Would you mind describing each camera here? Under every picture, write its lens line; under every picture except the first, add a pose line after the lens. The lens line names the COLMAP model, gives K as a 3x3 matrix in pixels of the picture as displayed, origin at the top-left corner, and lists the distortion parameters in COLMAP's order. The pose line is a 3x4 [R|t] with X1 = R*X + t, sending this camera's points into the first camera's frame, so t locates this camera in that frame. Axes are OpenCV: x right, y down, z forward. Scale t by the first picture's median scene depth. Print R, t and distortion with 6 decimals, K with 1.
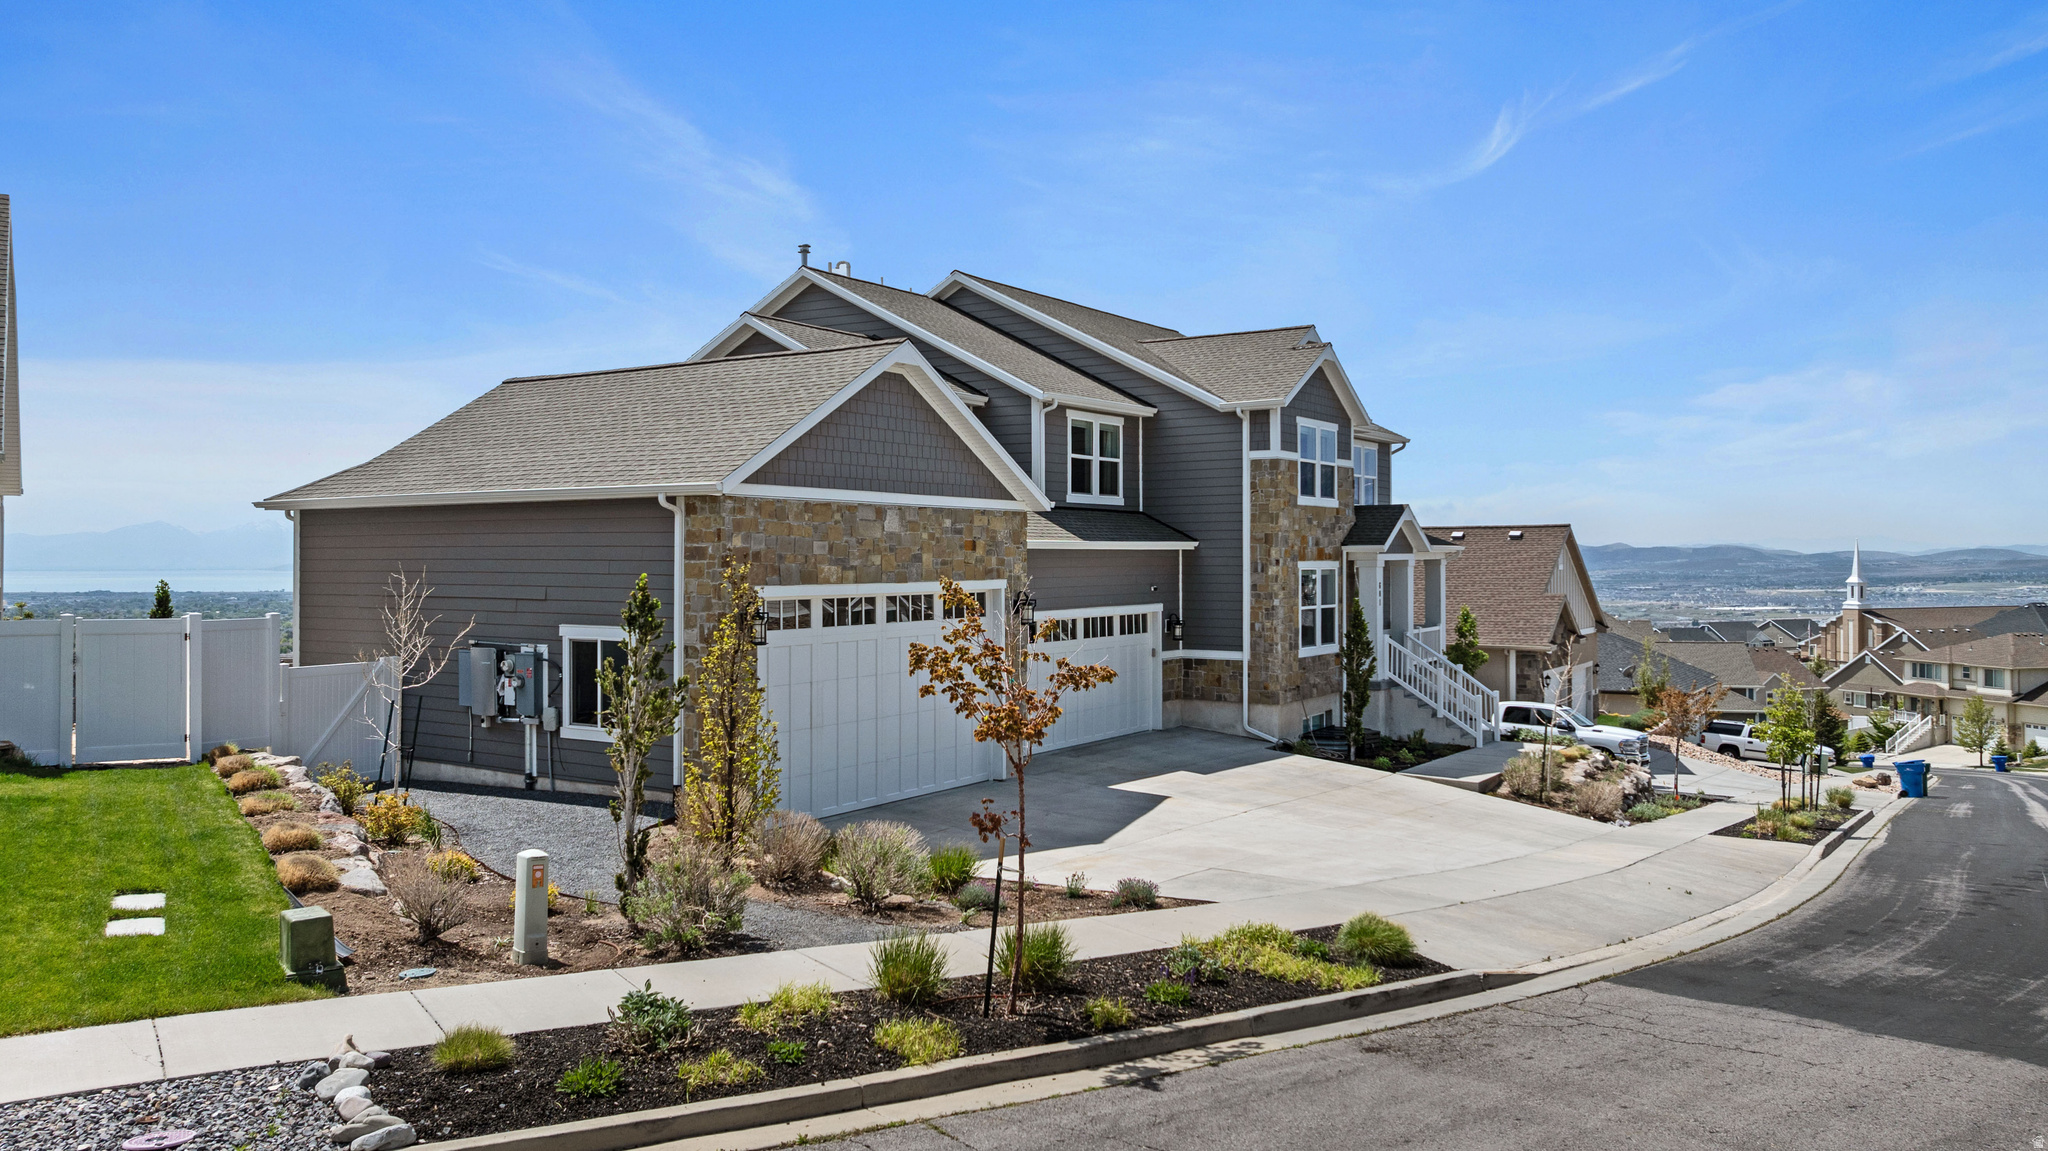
lens RADIAL K [[1459.0, 0, 1027.4], [0, 1459.0, 575.6], [0, 0, 1]] dist [-0.015073, -0.003133]
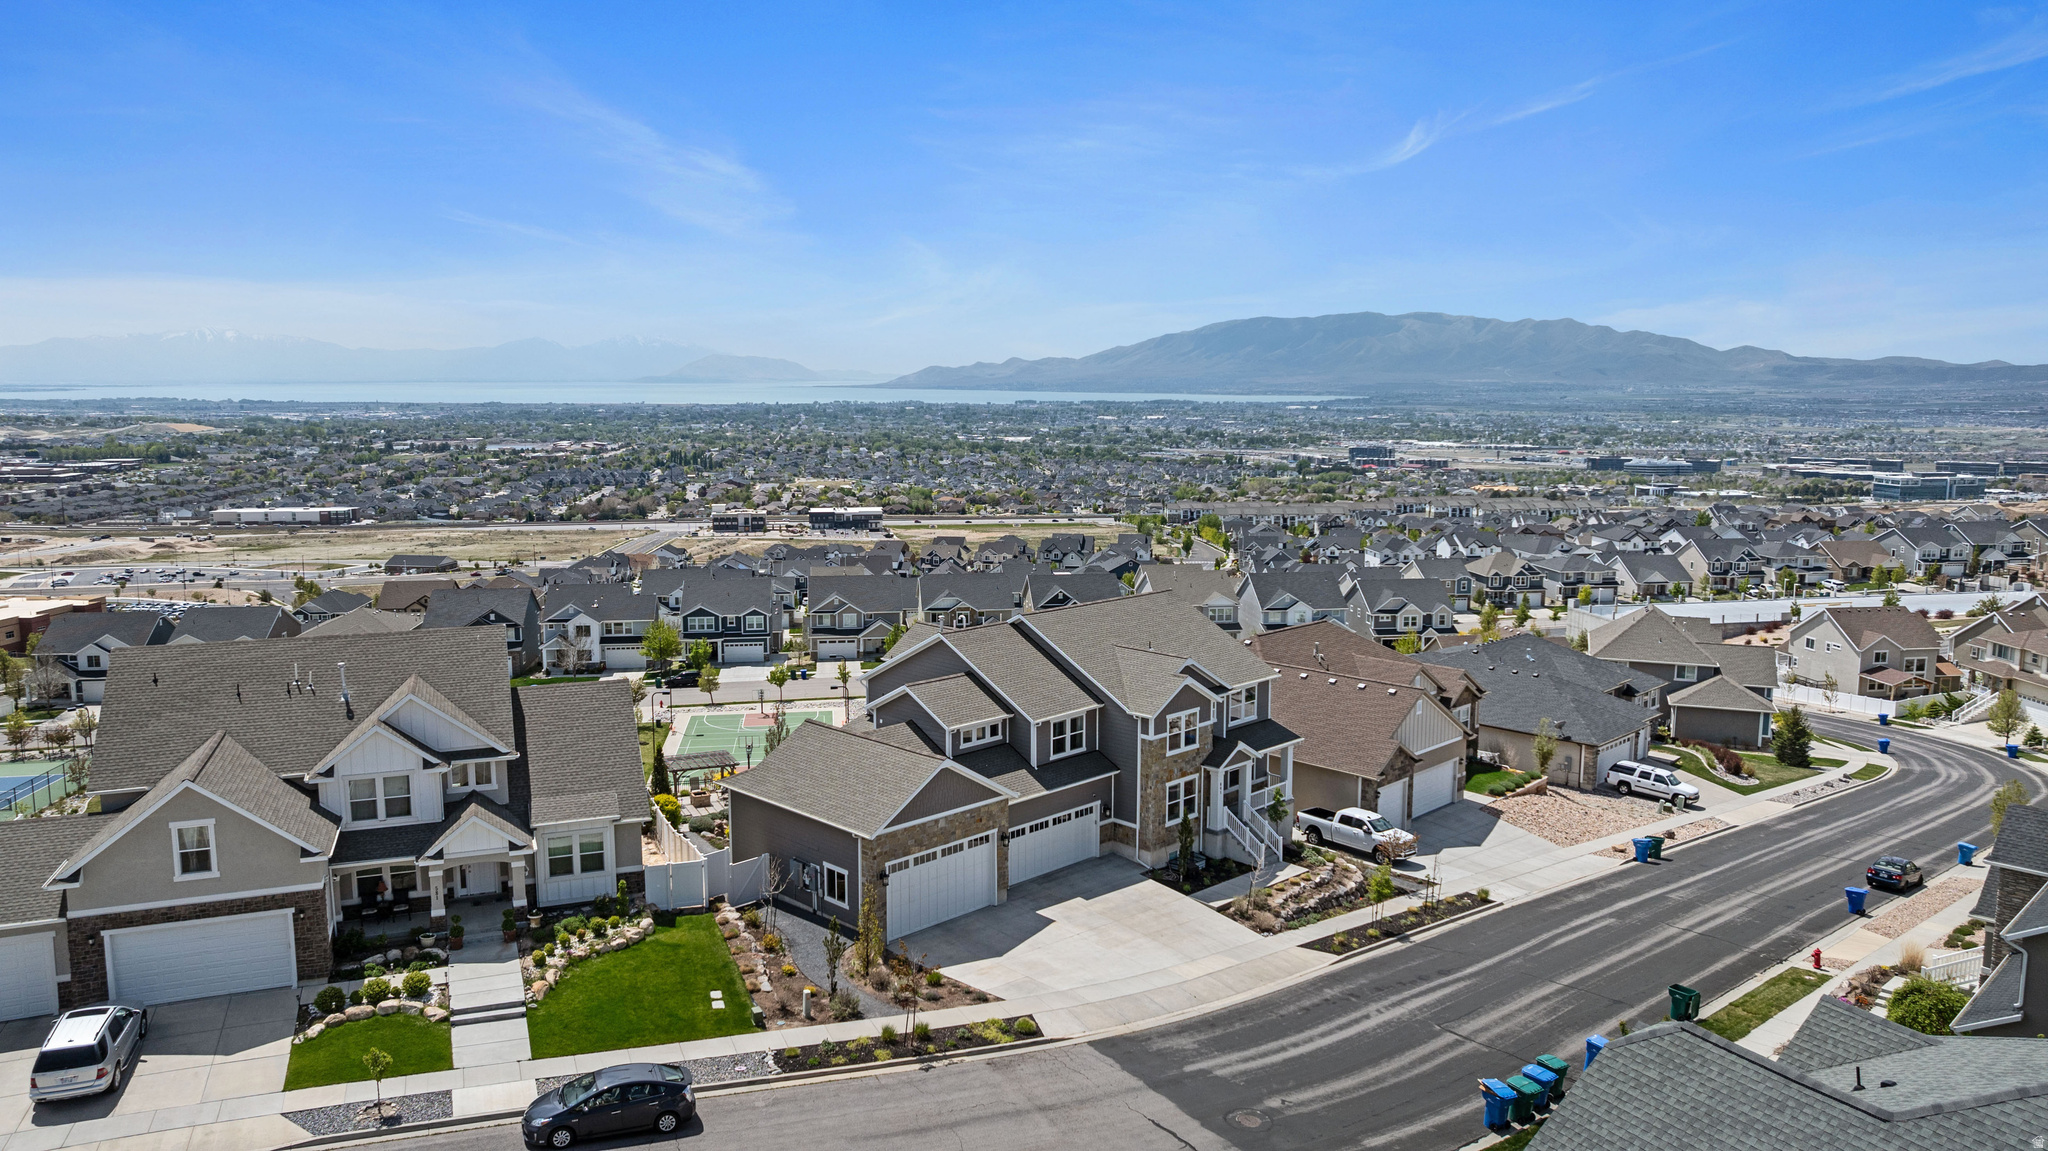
lens RADIAL K [[1431.5, 0, 1028.3], [0, 1431.5, 571.6], [0, 0, 1]] dist [-0.014732, -0.000155]
pose [[0.978544, 0.030815, -0.203722, 0.425451], [-0.005028, 0.992030, 0.125905, -0.604032], [0.205978, -0.122180, 0.970899, -1.064707]]
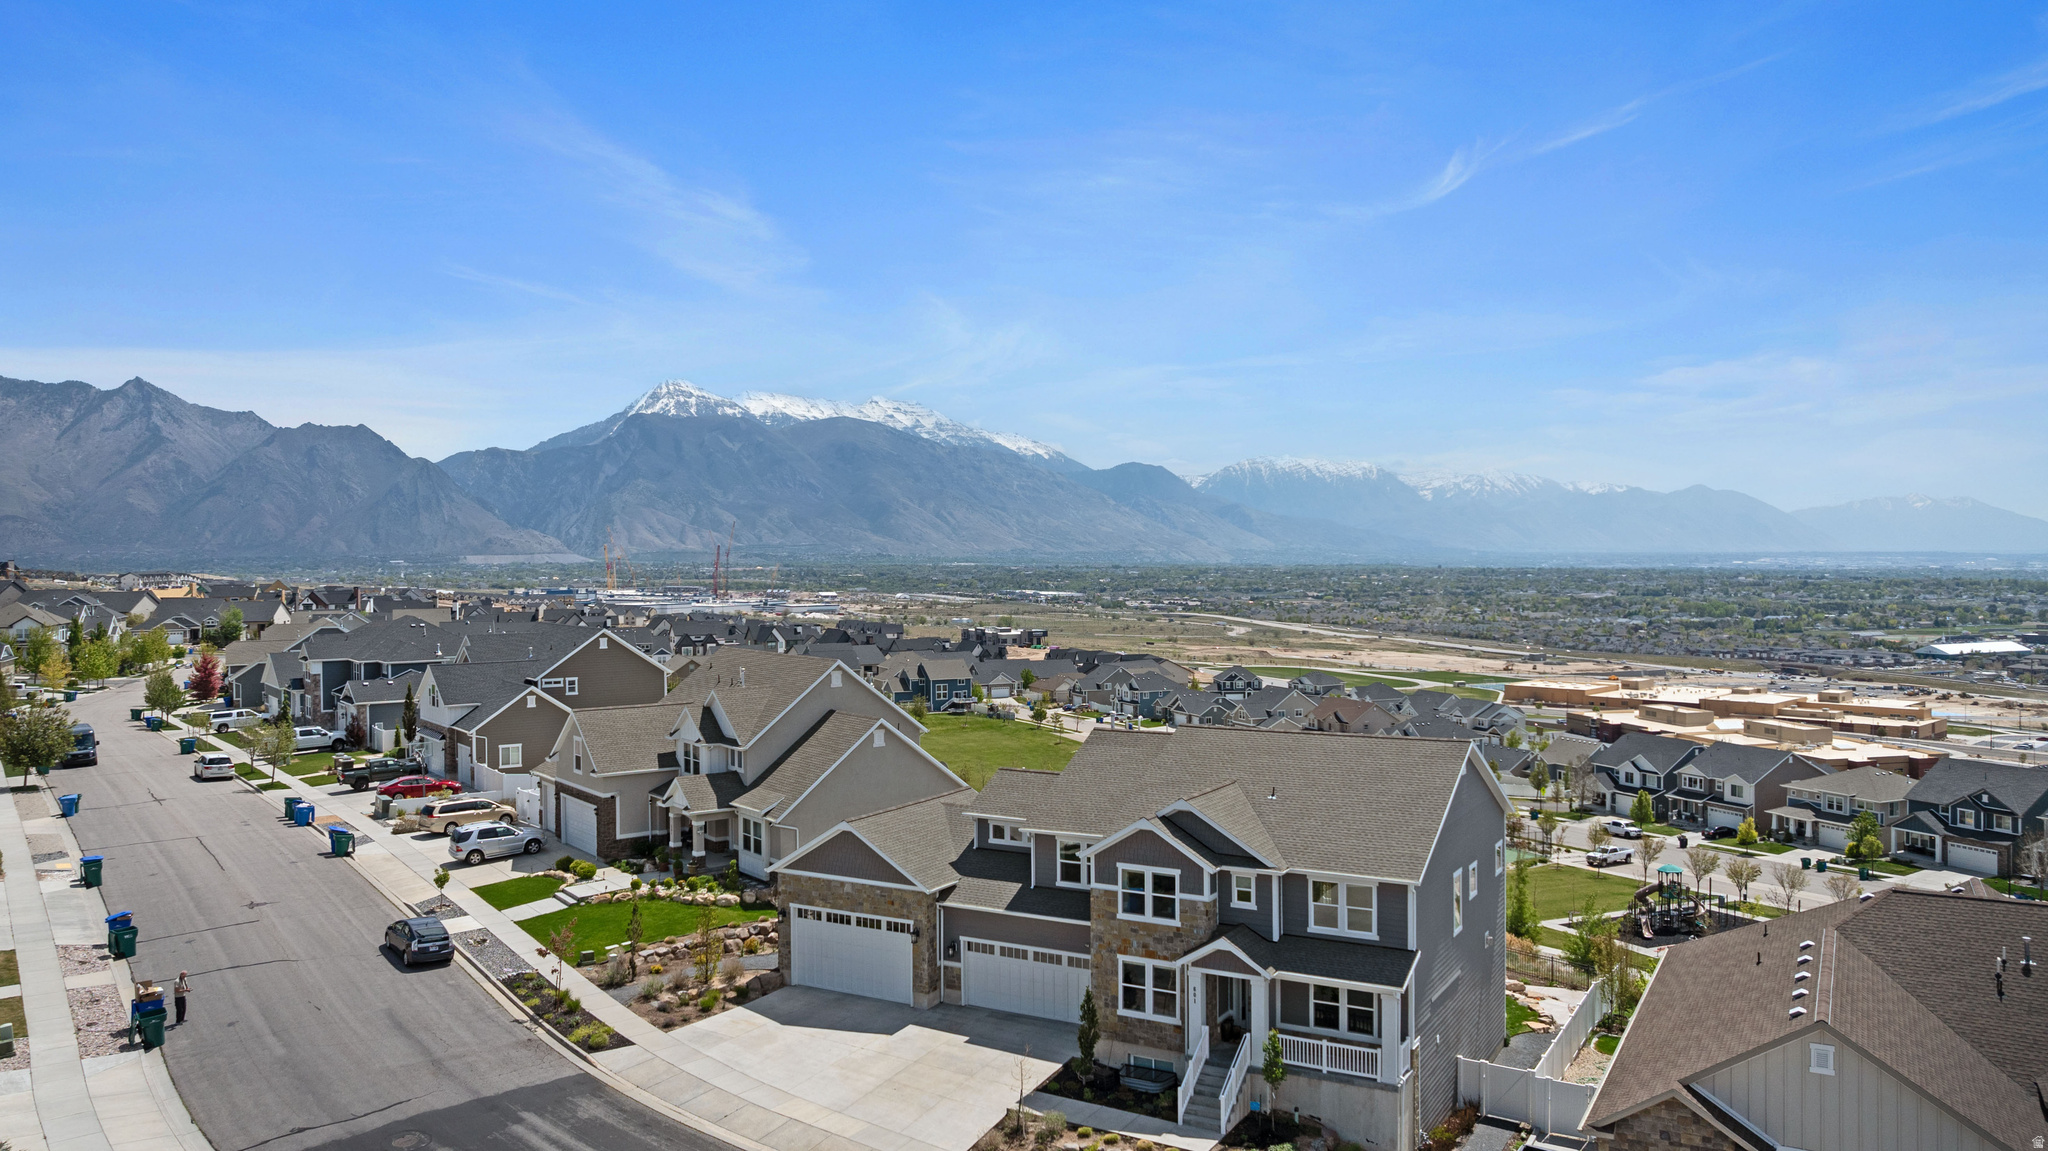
lens RADIAL K [[1459.0, 0, 1027.4], [0, 1459.0, 575.6], [0, 0, 1]] dist [-0.015073, -0.003133]
pose [[0.055546, 0.018177, -0.998291, 1.855489], [-0.004653, 0.999828, 0.017946, -0.474681], [0.998445, 0.003648, 0.055621, 0.860572]]
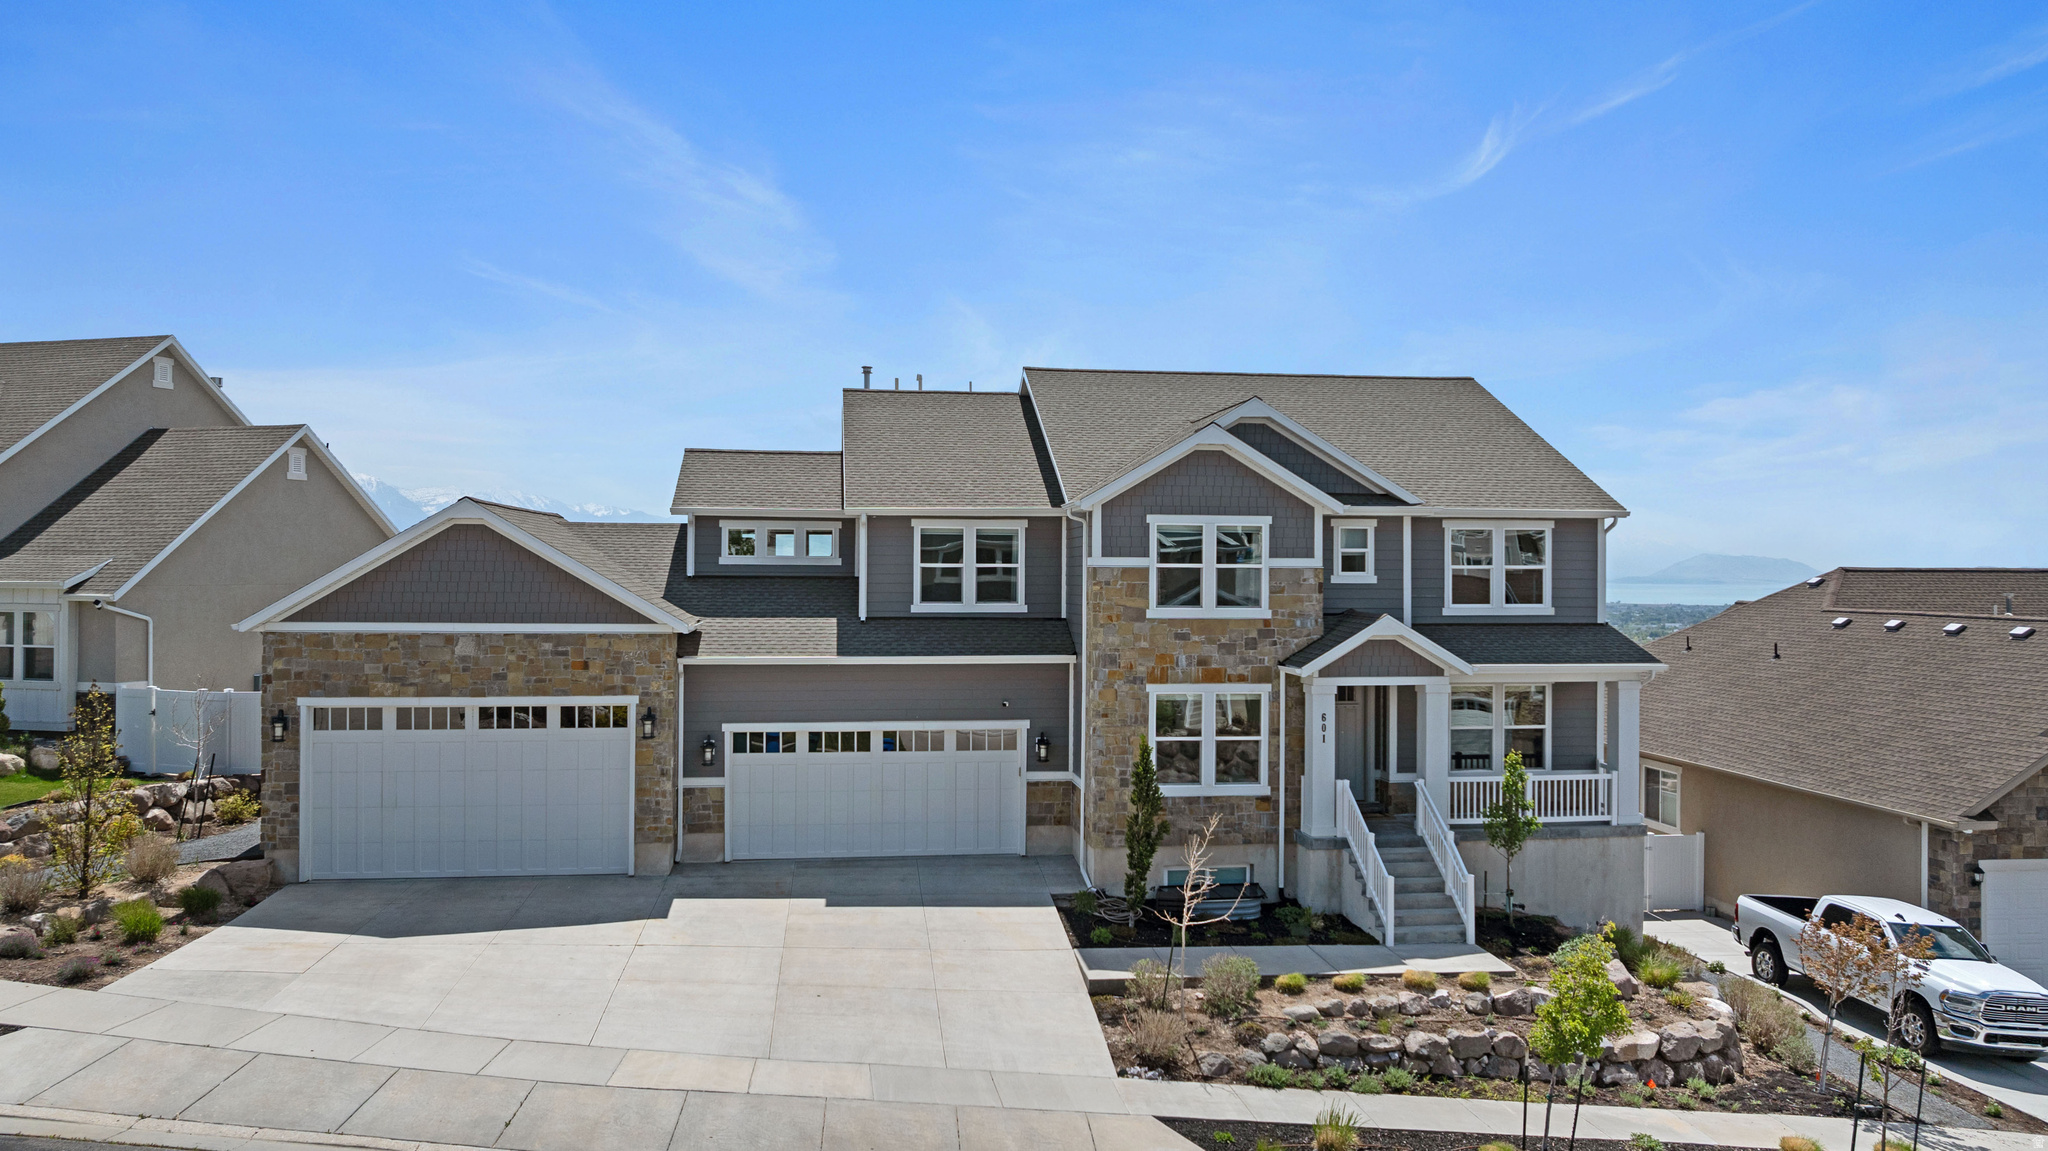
lens RADIAL K [[1448.4, 0, 1027.5], [0, 1448.4, 569.3], [0, 0, 1]] dist [-0.035784, 0.043752]
pose [[0.654660, 0.003840, -0.755914, 0.826974], [-0.016120, 0.999831, -0.008881, -0.072384], [0.755752, 0.017999, 0.654611, 0.412883]]
